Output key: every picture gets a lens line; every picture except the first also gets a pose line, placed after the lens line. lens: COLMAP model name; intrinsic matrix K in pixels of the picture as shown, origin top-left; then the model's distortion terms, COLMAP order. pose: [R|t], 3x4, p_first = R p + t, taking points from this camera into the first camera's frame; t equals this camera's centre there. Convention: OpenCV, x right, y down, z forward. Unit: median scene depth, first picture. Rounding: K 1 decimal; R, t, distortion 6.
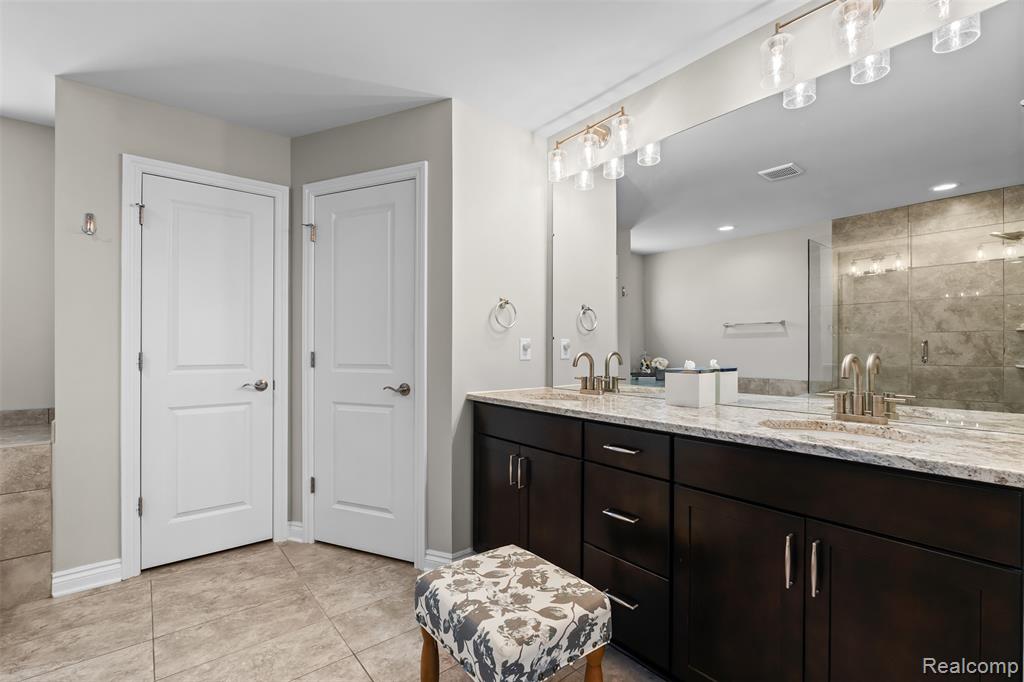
lens RADIAL K [[453.3, 0, 507.0], [0, 453.3, 345.0], [0, 0, 1]] dist [-0.002667, -0.000545]
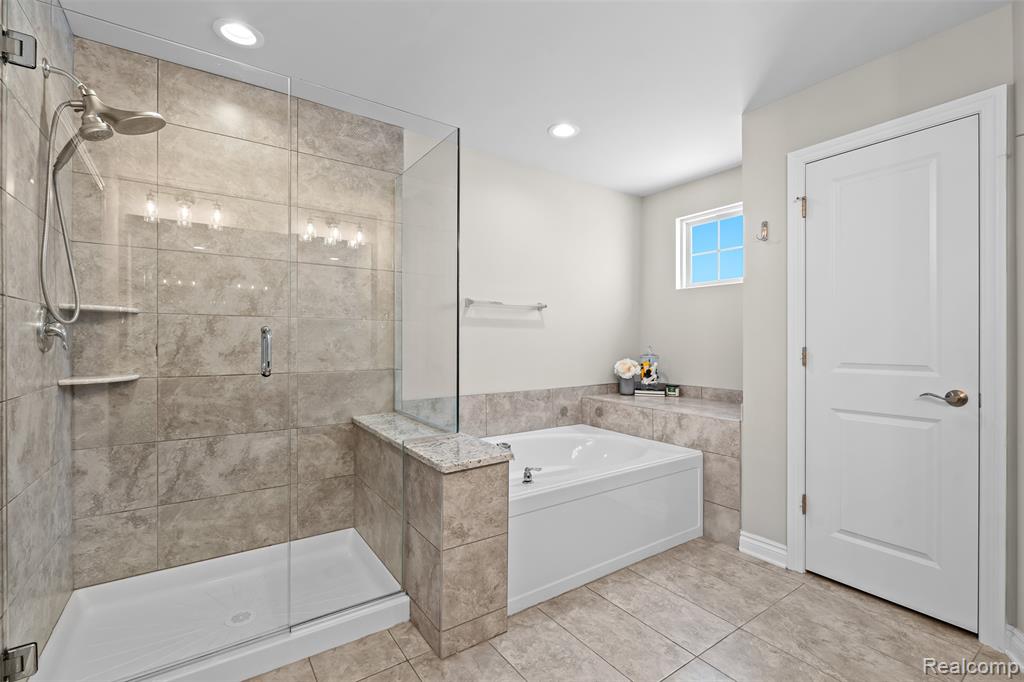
lens RADIAL K [[444.9, 0, 512.0], [0, 444.9, 341.0], [0, 0, 1]] dist [-0.017275, -0.000386]
pose [[-0.082384, -0.003448, -0.996595, 0.199889], [-0.000223, 0.999994, -0.003441, 0.006030], [0.996601, -0.000061, -0.082384, 0.459120]]
